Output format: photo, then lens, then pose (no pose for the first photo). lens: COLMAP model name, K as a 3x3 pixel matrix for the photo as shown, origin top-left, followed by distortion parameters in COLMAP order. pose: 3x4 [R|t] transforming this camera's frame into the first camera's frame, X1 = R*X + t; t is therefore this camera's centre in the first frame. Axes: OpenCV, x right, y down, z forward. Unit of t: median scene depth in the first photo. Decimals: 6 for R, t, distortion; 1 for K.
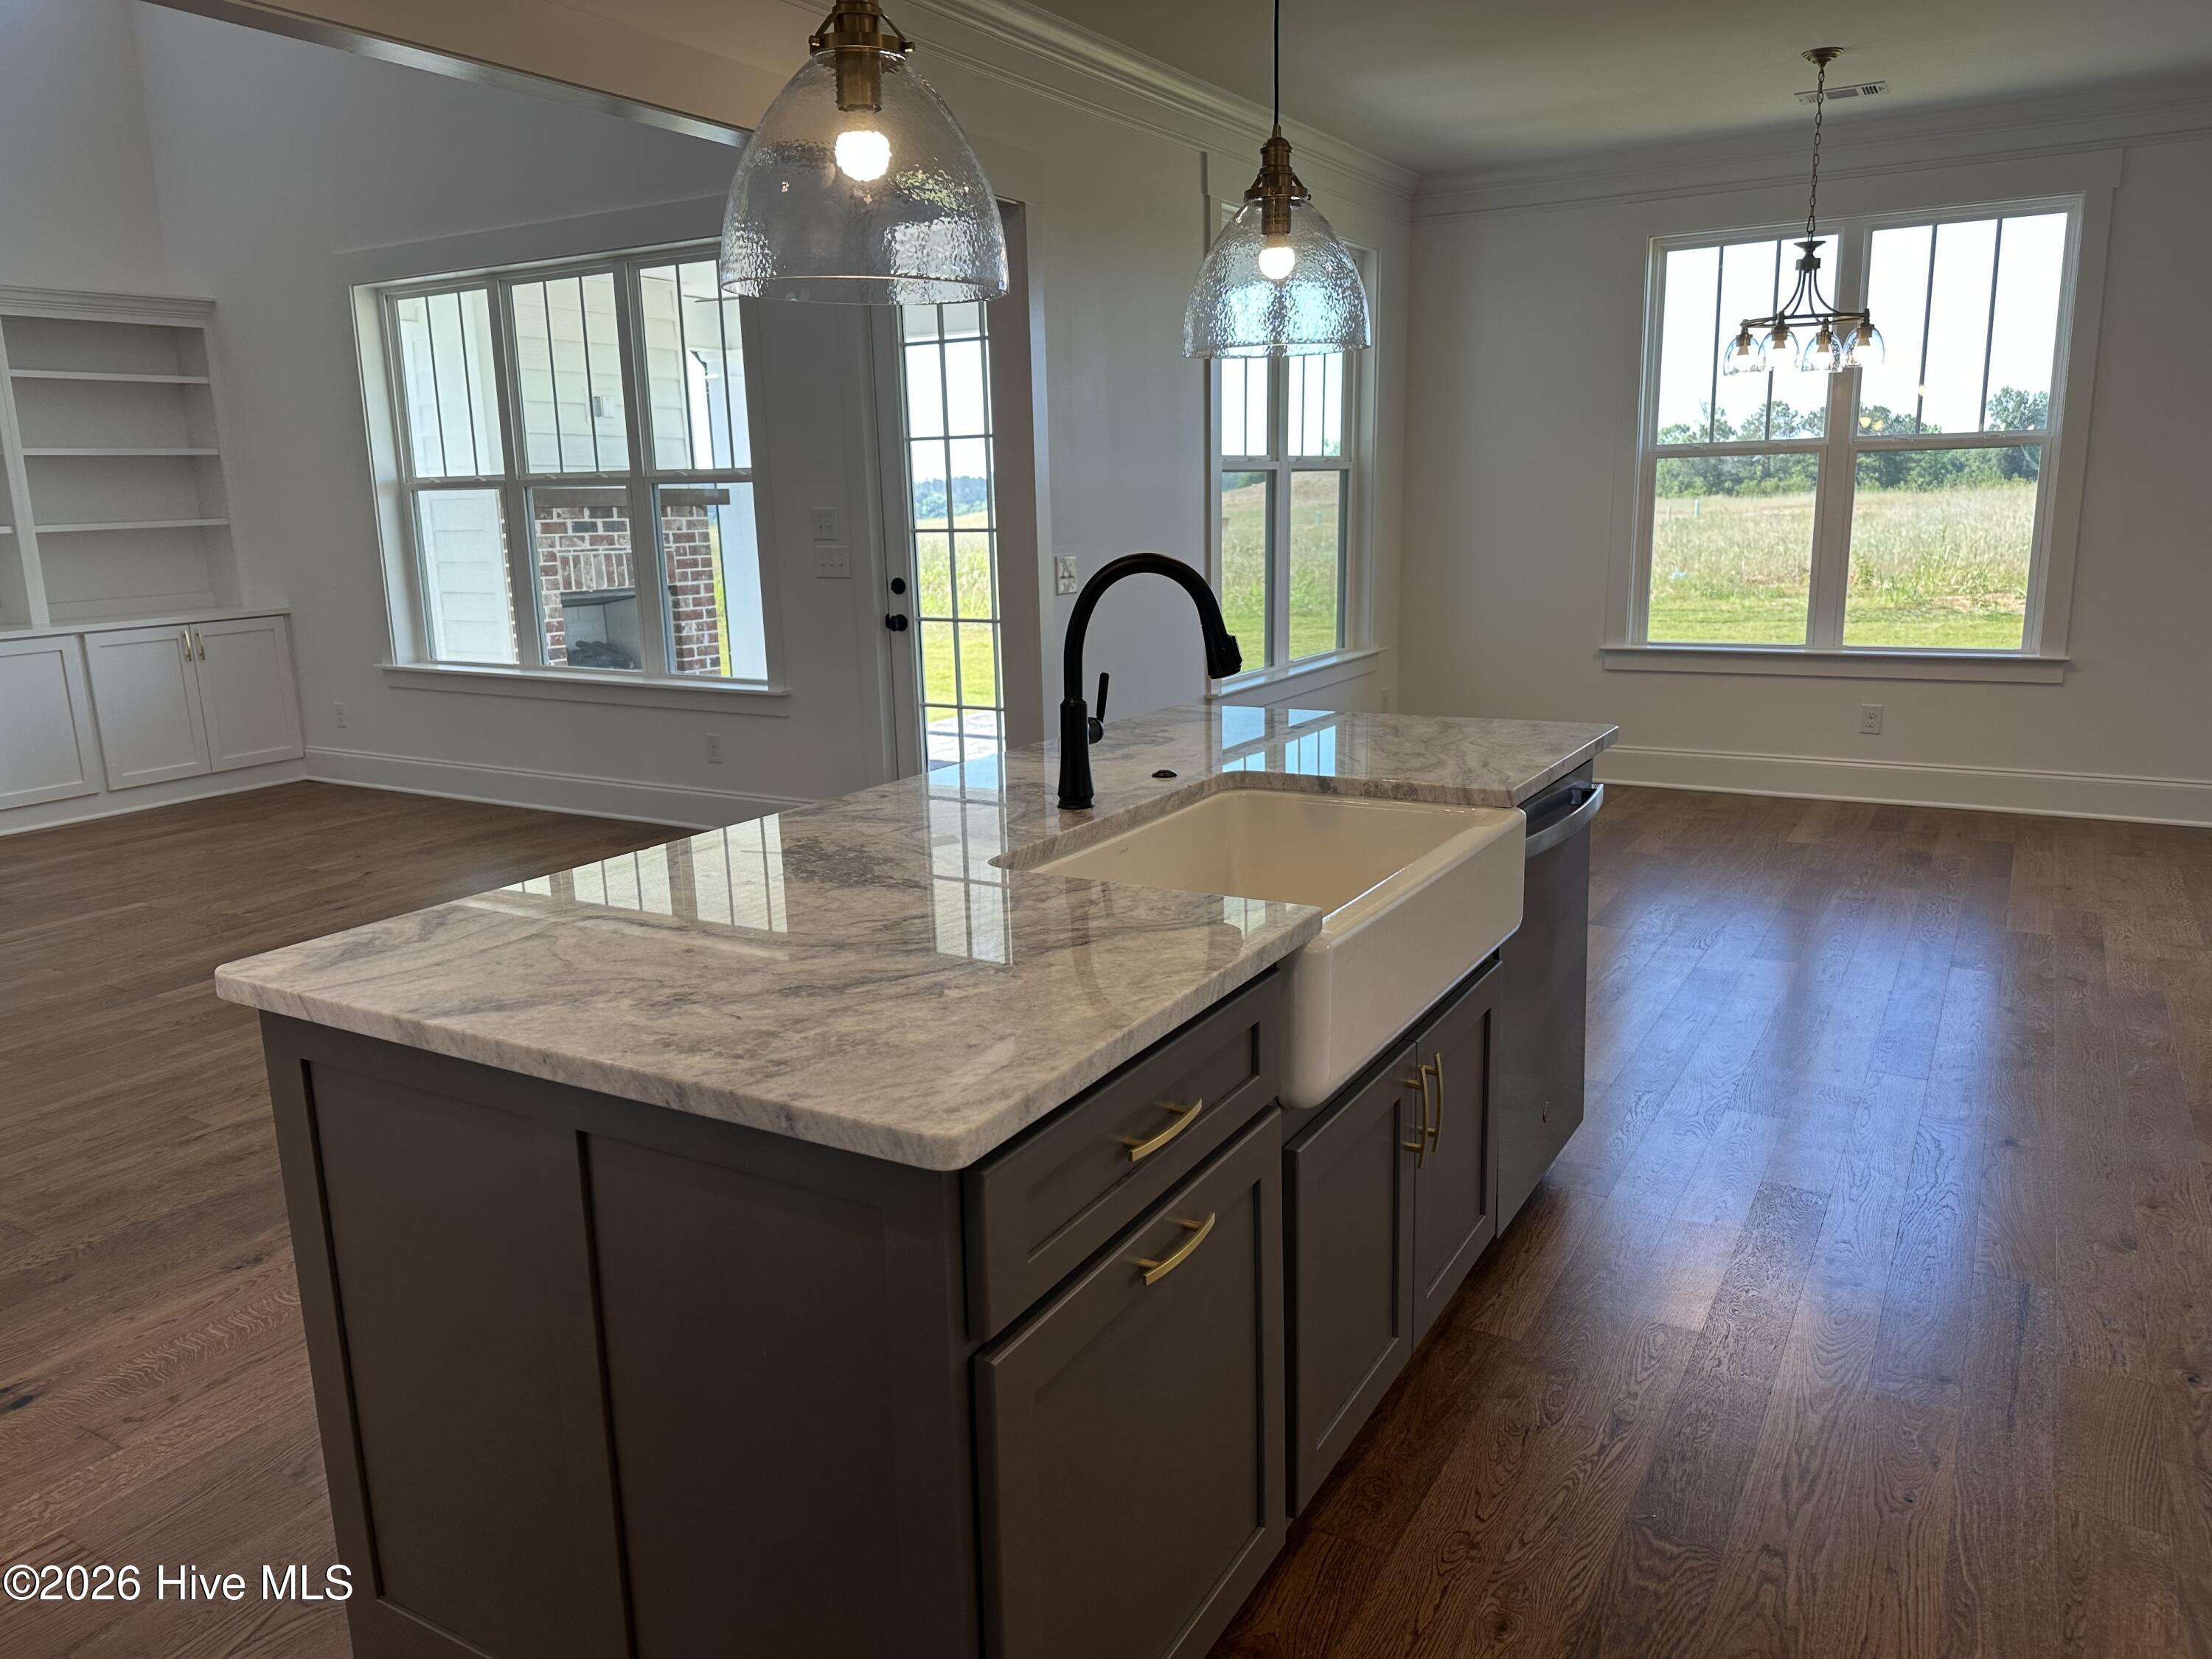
lens RADIAL K [[1535.6, 0, 1113.5], [0, 1535.6, 859.9], [0, 0, 1]] dist [0.015762, -0.044523]
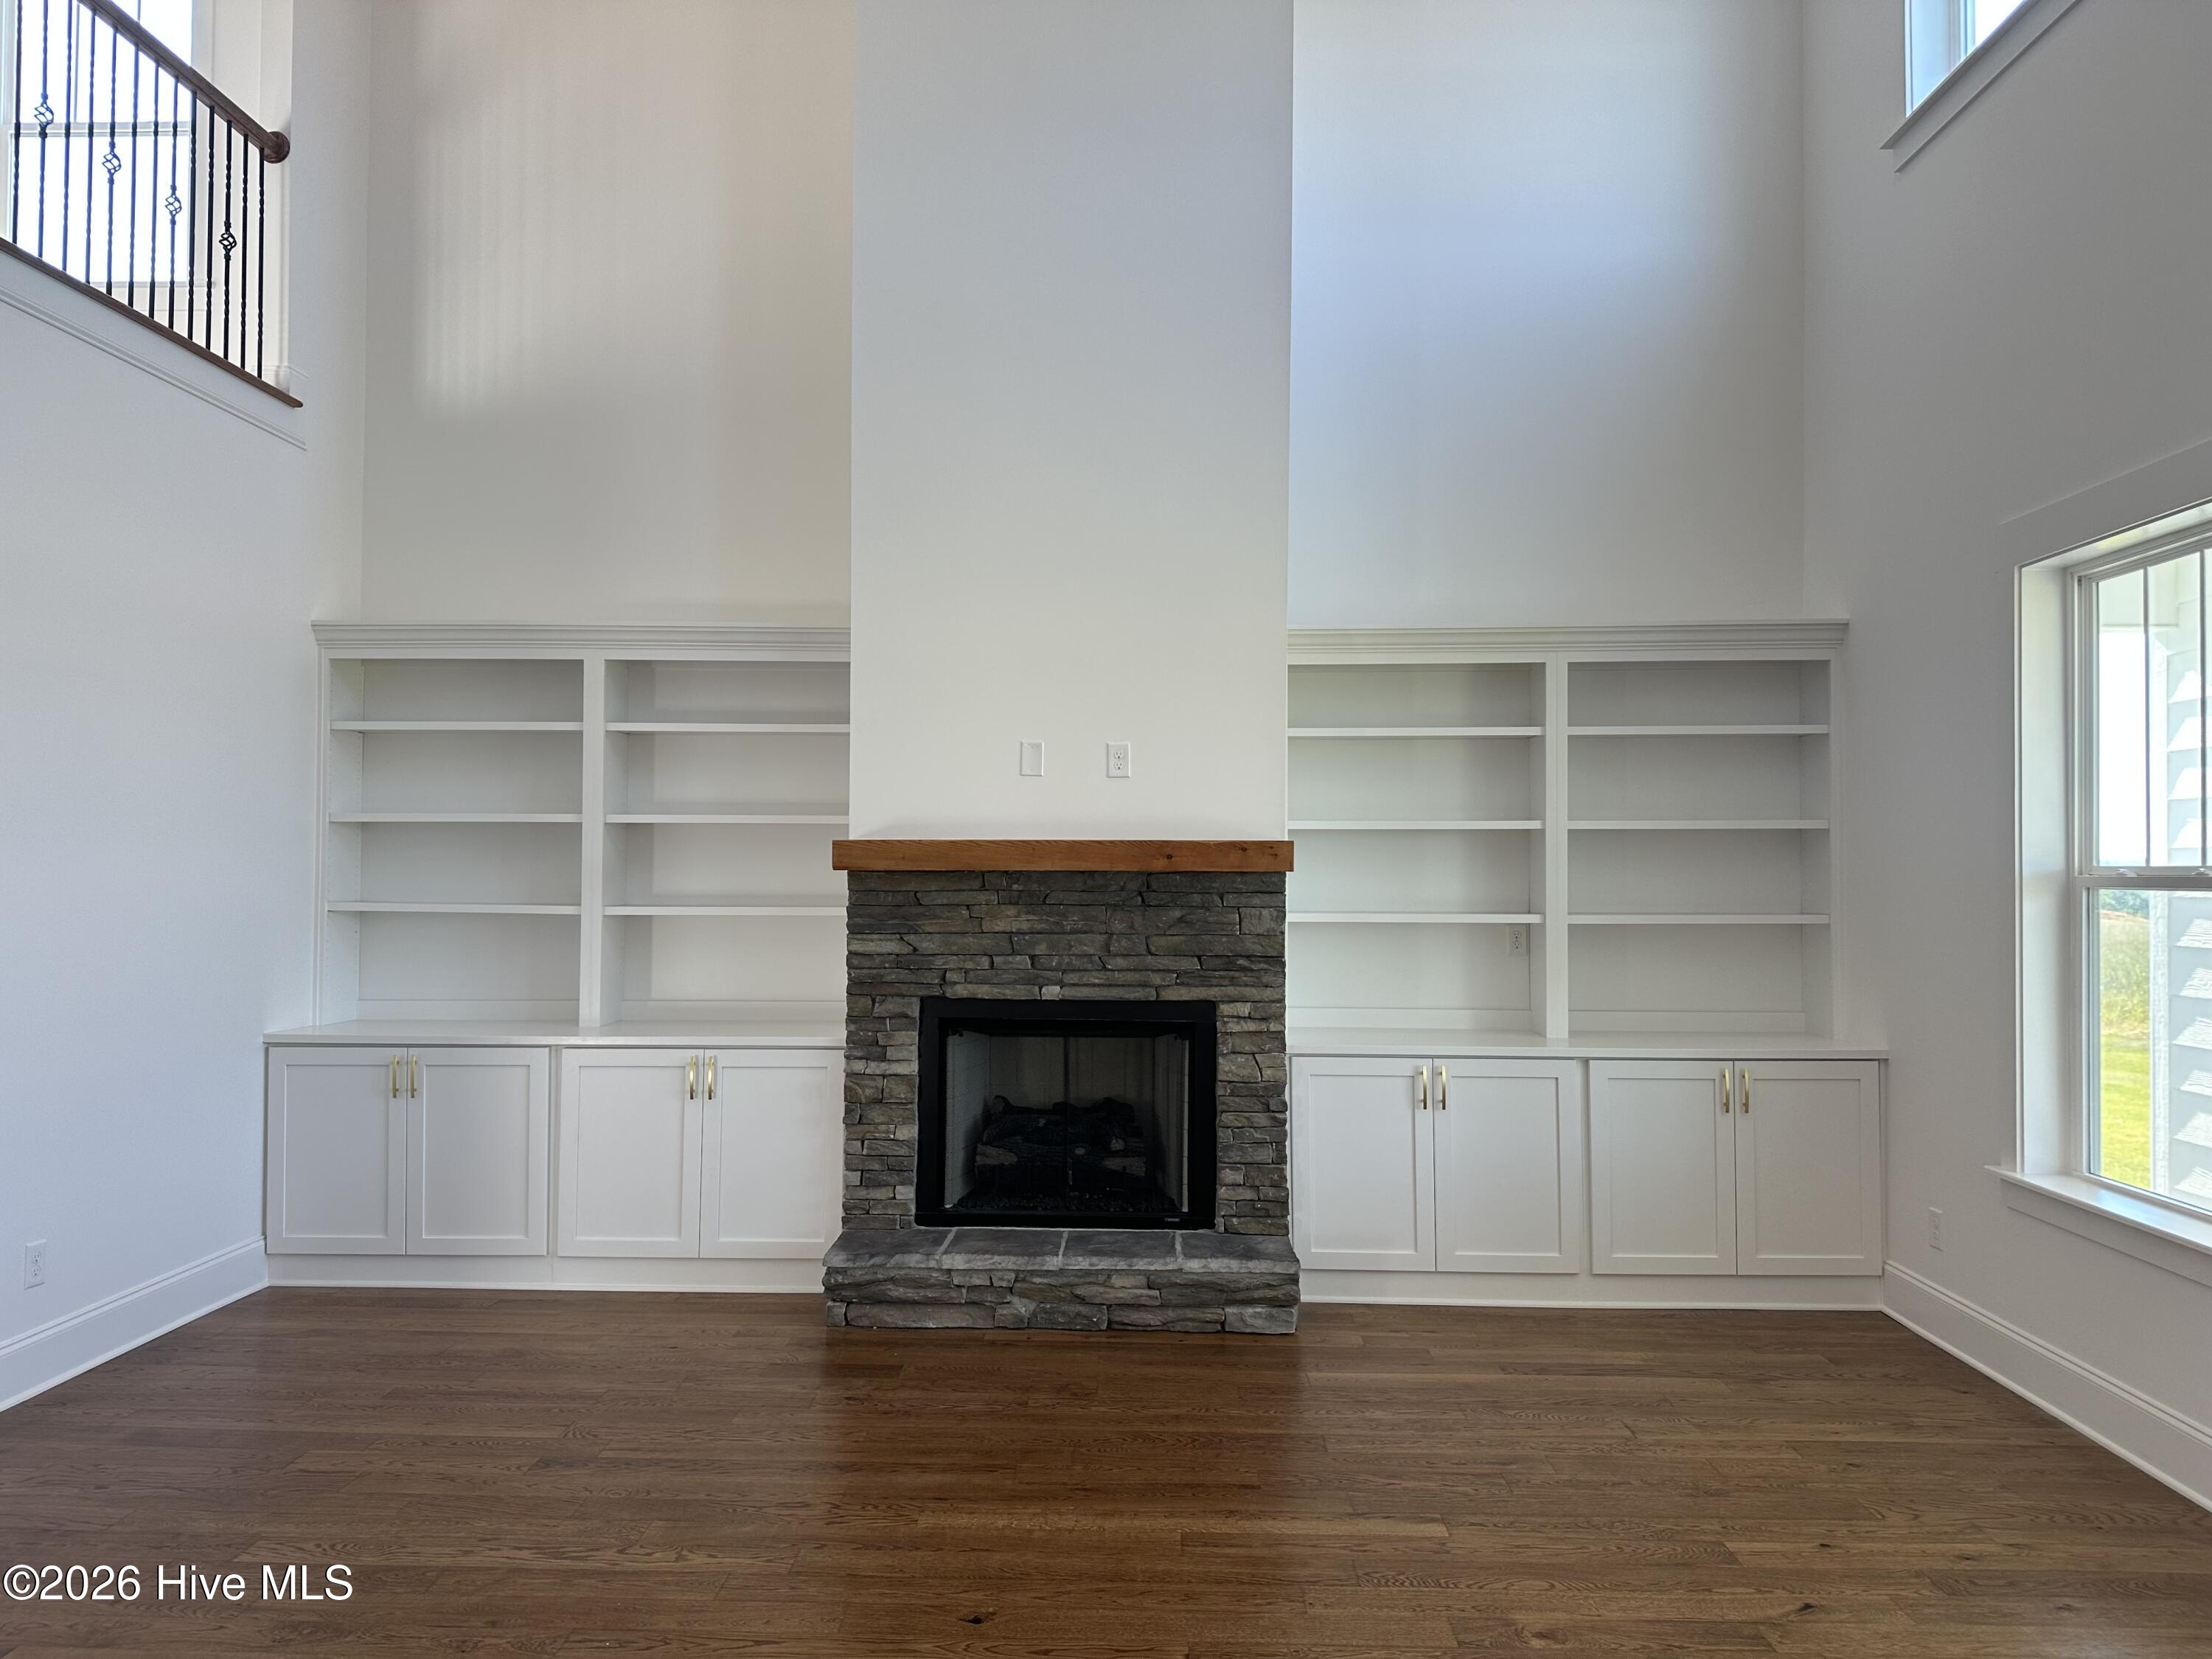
lens RADIAL K [[1525.5, 0, 1094.6], [0, 1525.5, 840.5], [0, 0, 1]] dist [0.139806, -0.244475]
pose [[0.476731, 0.001836, -0.879047, -0.093268], [-0.217596, 0.969123, -0.115984, -0.086746], [0.851692, 0.246571, 0.462411, 0.324524]]
